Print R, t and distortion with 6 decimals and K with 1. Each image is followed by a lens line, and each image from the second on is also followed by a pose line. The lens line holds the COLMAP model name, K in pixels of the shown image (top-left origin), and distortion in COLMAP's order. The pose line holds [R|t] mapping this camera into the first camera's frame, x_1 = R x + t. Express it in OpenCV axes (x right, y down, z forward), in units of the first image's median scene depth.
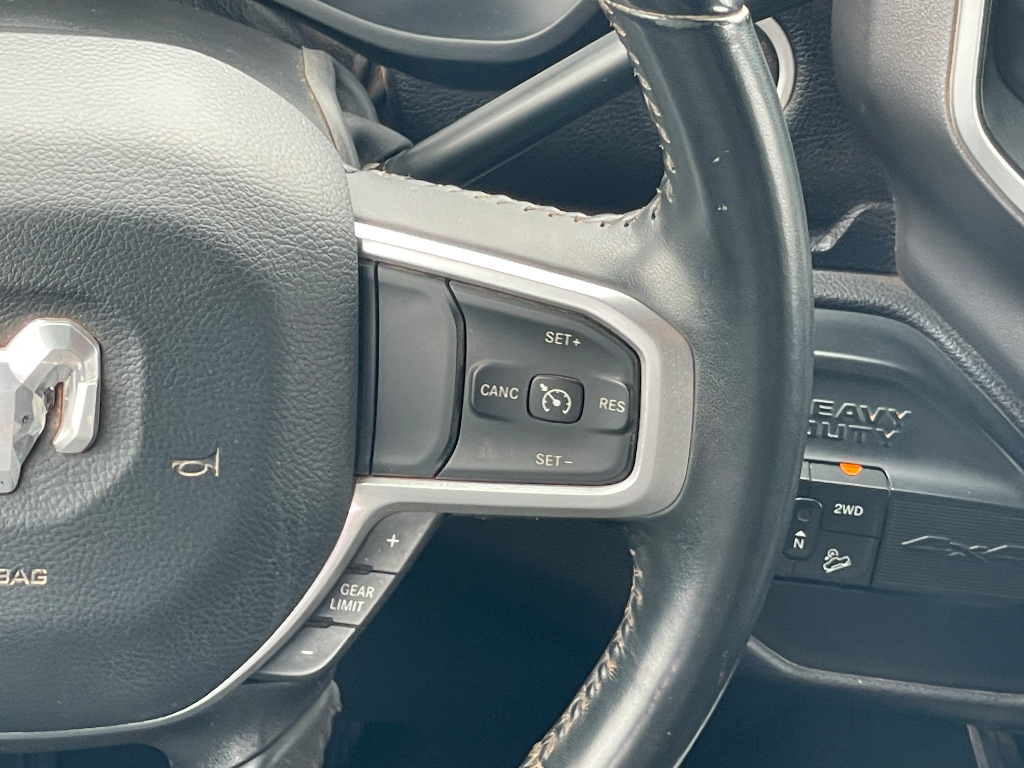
lens RADIAL K [[3423.8, 0, 514.7], [0, 3423.8, 376.0], [0, 0, 1]] dist [0.054631, 0.000000]
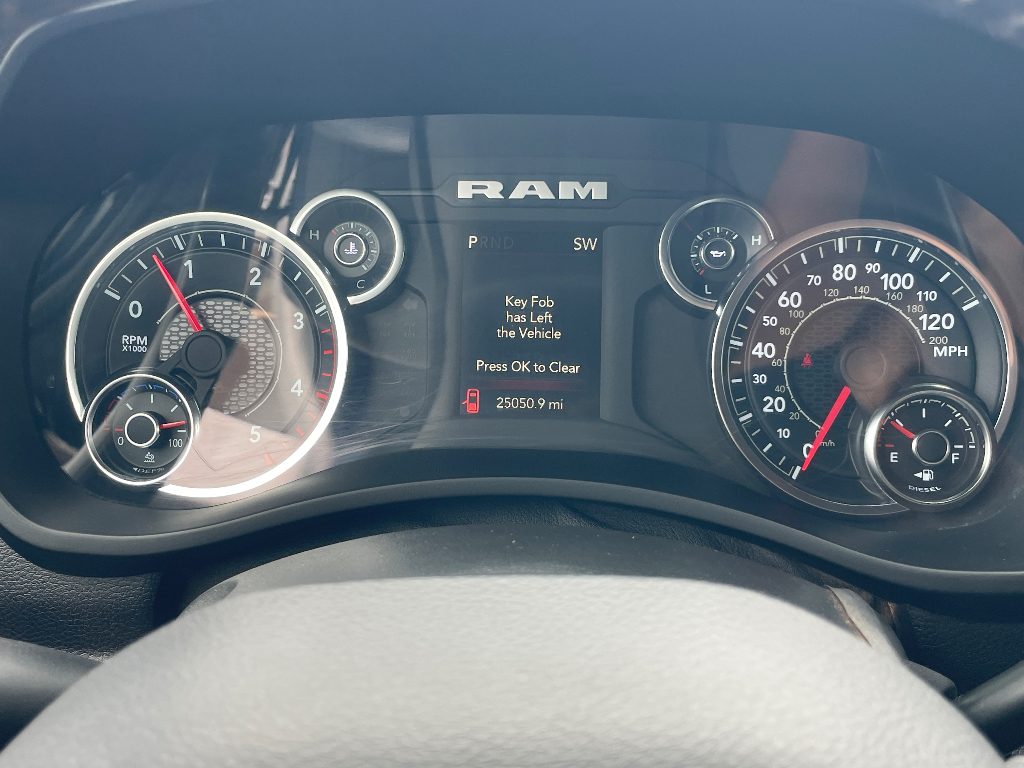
lens RADIAL K [[1130.6, 0, 503.2], [0, 1130.6, 386.8], [0, 0, 1]] dist [0.053704, 0.000000]
pose [[0.972670, -0.088475, -0.214675, -0.089730], [0.025010, 0.959100, -0.281960, -0.071708], [0.230842, 0.268884, 0.935101, 0.771541]]
